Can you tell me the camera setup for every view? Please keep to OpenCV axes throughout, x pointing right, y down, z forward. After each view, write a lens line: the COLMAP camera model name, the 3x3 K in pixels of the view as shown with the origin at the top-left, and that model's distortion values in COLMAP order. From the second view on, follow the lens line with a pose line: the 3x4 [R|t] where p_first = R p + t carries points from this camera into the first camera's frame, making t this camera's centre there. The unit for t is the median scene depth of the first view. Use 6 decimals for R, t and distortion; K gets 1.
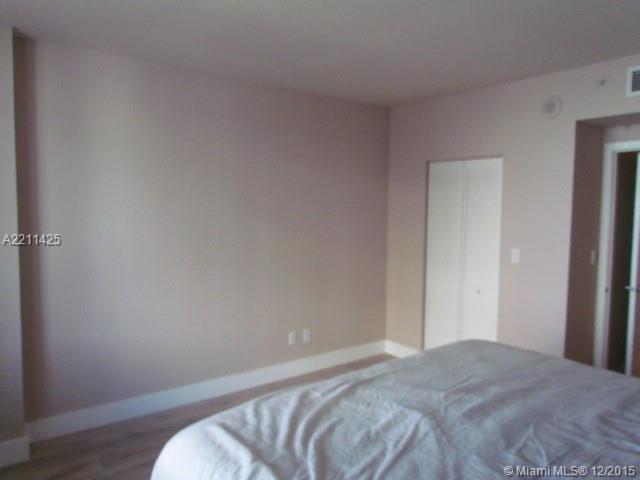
lens RADIAL K [[463.6, 0, 317.5], [0, 463.6, 239.0], [0, 0, 1]] dist [-0.018307, 0.012305]
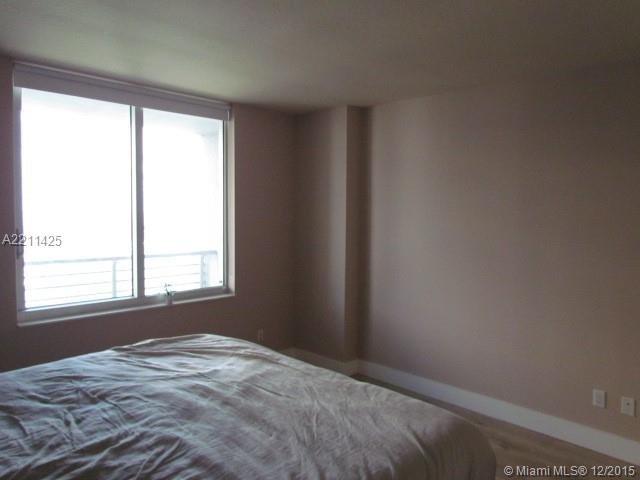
lens RADIAL K [[463.6, 0, 319.1], [0, 463.6, 240.0], [0, 0, 1]] dist [-0.018307, 0.012305]
pose [[0.143896, 0.062187, -0.987637, 1.432543], [-0.088640, 0.994822, 0.049725, -0.086268], [0.985615, 0.080389, 0.148663, 1.018111]]
